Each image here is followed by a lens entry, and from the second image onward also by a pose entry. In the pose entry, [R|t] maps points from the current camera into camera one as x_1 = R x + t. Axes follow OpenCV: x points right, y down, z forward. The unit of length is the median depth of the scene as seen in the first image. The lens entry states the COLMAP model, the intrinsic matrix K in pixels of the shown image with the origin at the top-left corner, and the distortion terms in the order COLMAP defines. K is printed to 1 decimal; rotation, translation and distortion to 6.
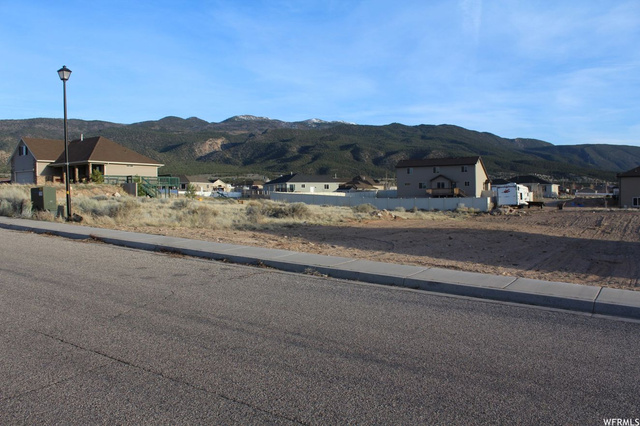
lens RADIAL K [[531.8, 0, 317.6], [0, 531.8, 211.6], [0, 0, 1]] dist [-0.167949, 0.147206]
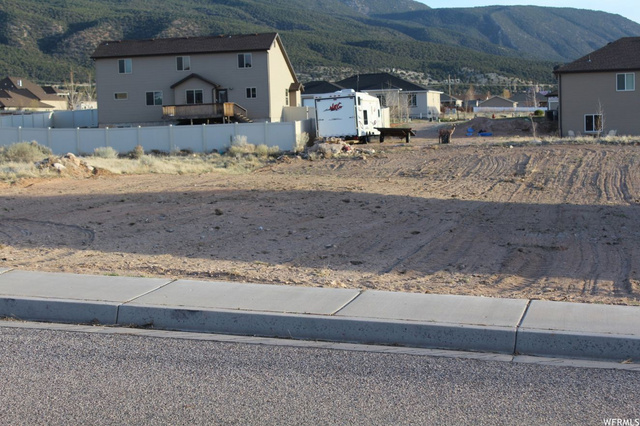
lens RADIAL K [[1177.8, 0, 313.3], [0, 1177.8, 209.3], [0, 0, 1]] dist [0.019083, 0.000000]
pose [[0.946211, -0.043650, 0.320593, 0.001670], [0.029487, 0.998368, 0.048904, 0.000119], [-0.322204, -0.036820, 0.945954, 0.002422]]
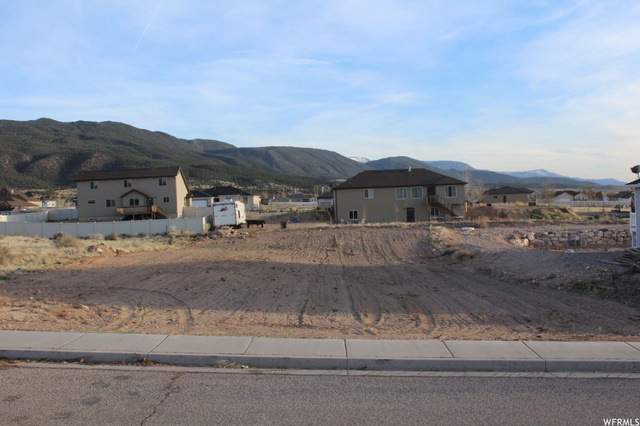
lens RADIAL K [[641.0, 0, 313.2], [0, 641.0, 227.6], [0, 0, 1]] dist [-0.101610, 0.000000]
pose [[0.854700, -0.044308, 0.517229, -0.198999], [0.044268, 0.998942, 0.012423, -0.051096], [-0.517232, 0.012278, 0.855757, 0.053012]]
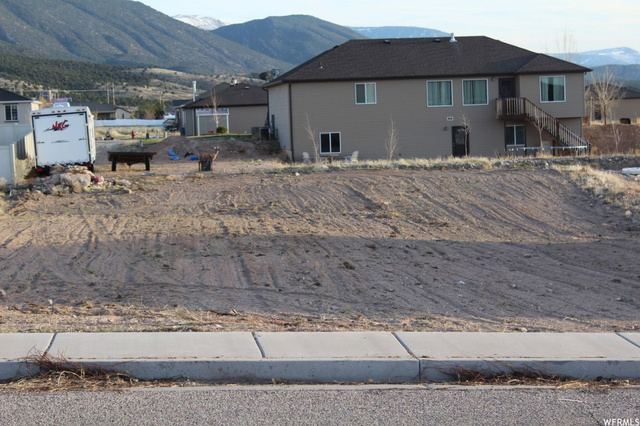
lens RADIAL K [[1519.5, 0, 313.8], [0, 1519.5, 210.8], [0, 0, 1]] dist [0.093518, 0.000000]
pose [[0.769661, -0.057374, 0.635869, -0.582507], [0.044178, 0.998353, 0.036608, -0.037721], [-0.636922, -0.000084, 0.770928, 0.241949]]
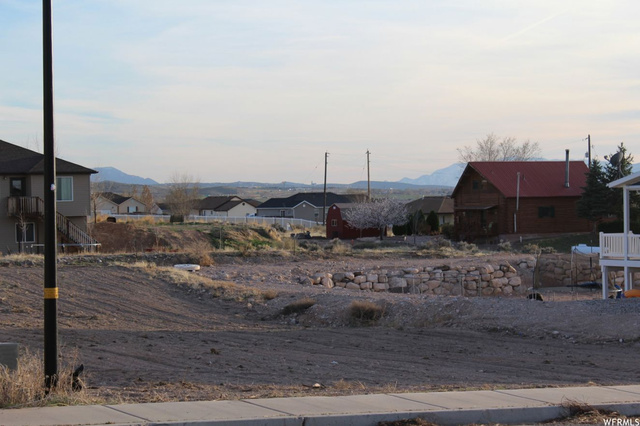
lens RADIAL K [[1519.5, 0, 323.7], [0, 1519.5, 212.1], [0, 0, 1]] dist [0.093518, 0.000000]
pose [[0.430111, -0.009777, 0.902723, -1.072872], [0.036982, 0.999293, -0.006798, -0.067096], [-0.902018, 0.036309, 0.430169, 0.496117]]
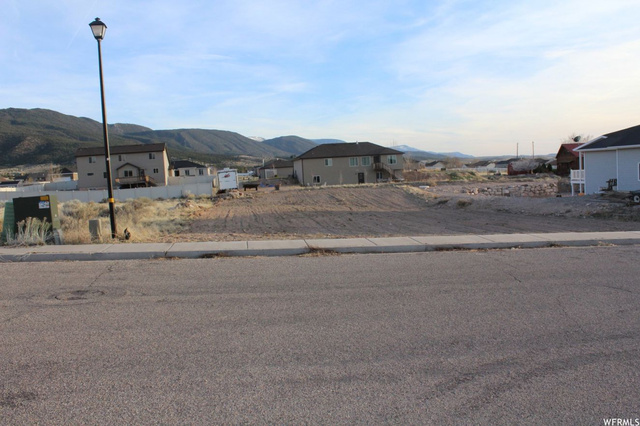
lens RADIAL K [[531.8, 0, 316.4], [0, 531.8, 212.6], [0, 0, 1]] dist [-0.167949, 0.147206]
pose [[0.746074, -0.086339, 0.660241, -0.700336], [0.066562, 0.996262, 0.055064, -0.040338], [-0.662527, 0.002865, 0.749032, 0.271700]]
